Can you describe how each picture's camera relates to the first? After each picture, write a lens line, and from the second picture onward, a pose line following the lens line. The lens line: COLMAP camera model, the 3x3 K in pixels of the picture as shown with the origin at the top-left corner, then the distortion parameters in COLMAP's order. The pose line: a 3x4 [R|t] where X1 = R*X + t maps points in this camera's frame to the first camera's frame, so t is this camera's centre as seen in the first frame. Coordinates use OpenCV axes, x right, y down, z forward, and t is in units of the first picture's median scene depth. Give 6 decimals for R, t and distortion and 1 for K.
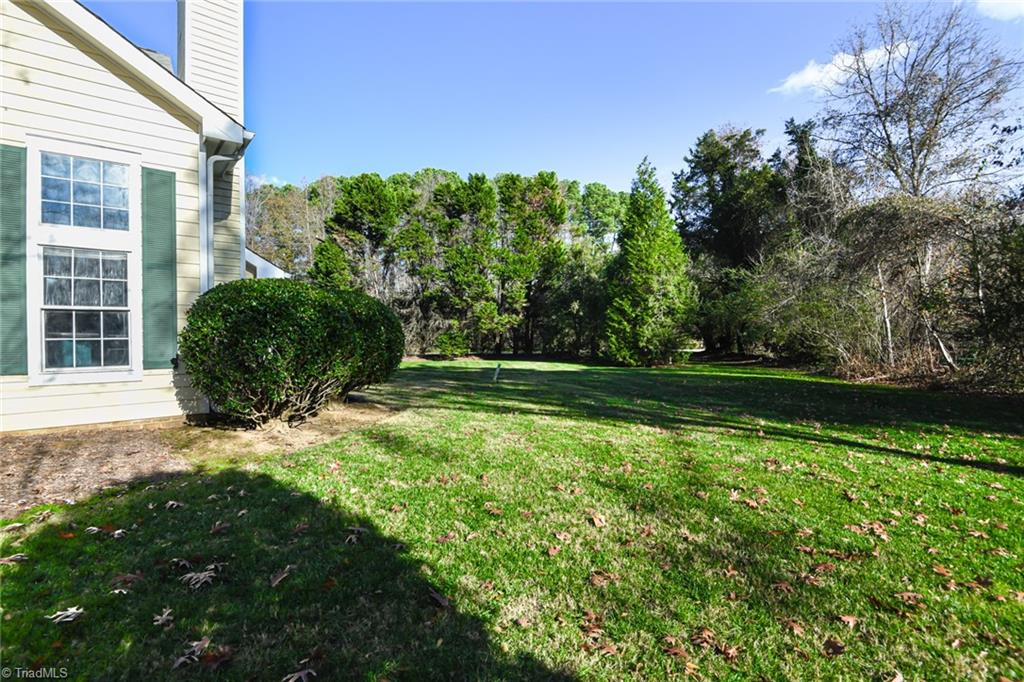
lens RADIAL K [[464.9, 0, 512.0], [0, 464.9, 341.0], [0, 0, 1]] dist [-0.024928, -0.000429]
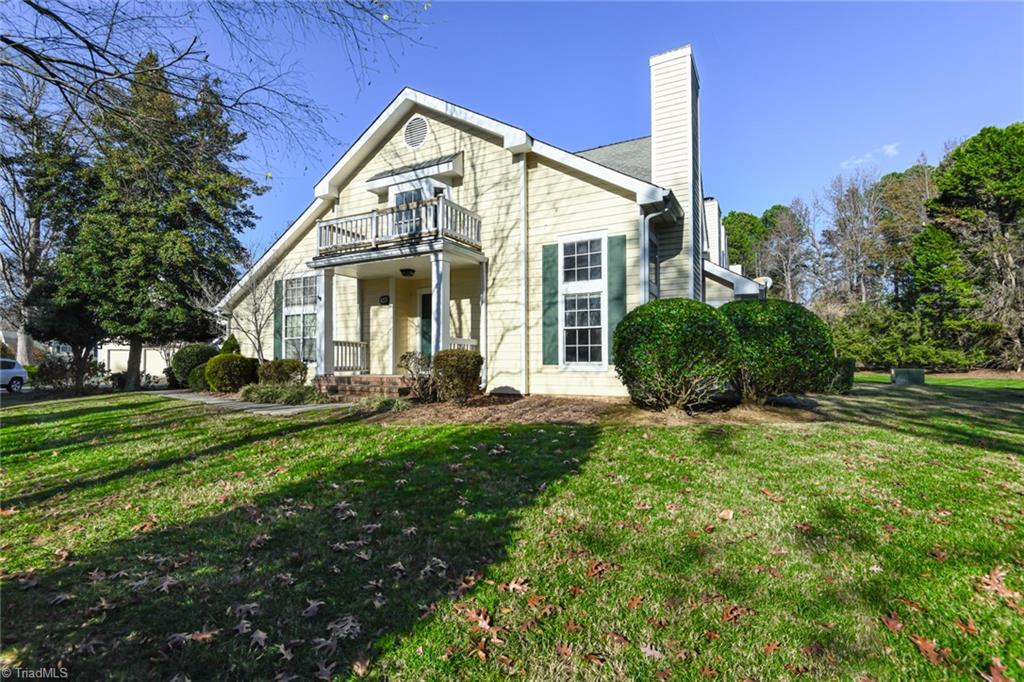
lens RADIAL K [[464.9, 0, 512.0], [0, 464.9, 341.0], [0, 0, 1]] dist [-0.024928, -0.000429]
pose [[0.362727, -0.019539, -0.931690, 0.557807], [-0.000002, 0.999780, -0.020968, 0.013017], [0.931895, 0.007608, 0.362647, 0.104439]]
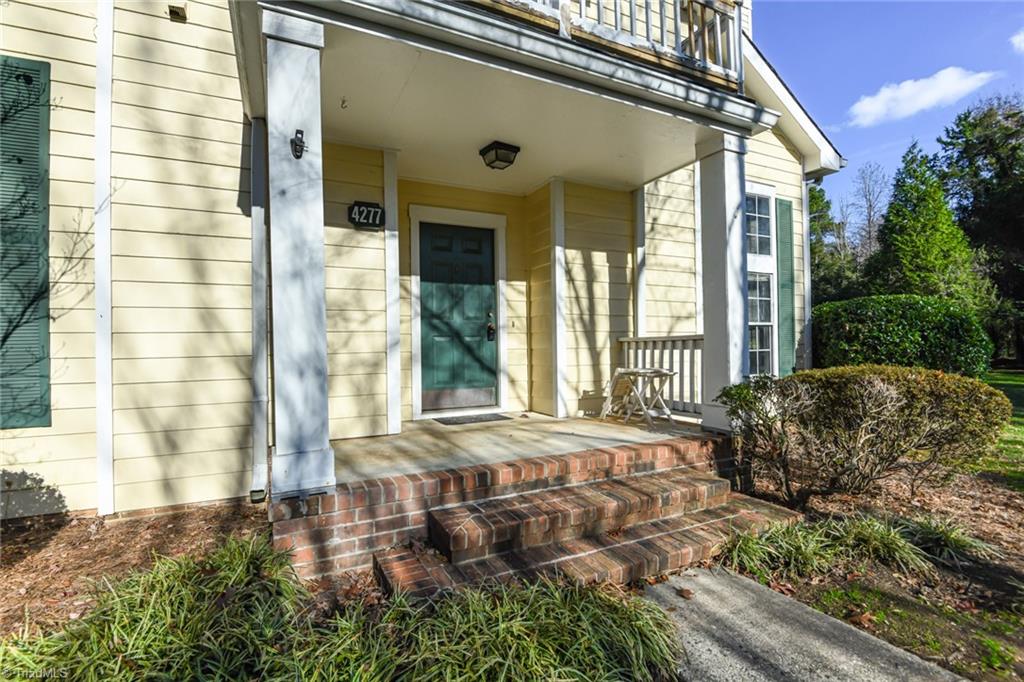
lens RADIAL K [[464.9, 0, 512.0], [0, 464.9, 341.0], [0, 0, 1]] dist [-0.024928, -0.000429]
pose [[0.970274, 0.009154, -0.241835, -1.146574], [-0.008387, 0.999956, 0.004200, -0.024356], [0.241863, -0.002047, 0.970308, -0.270642]]
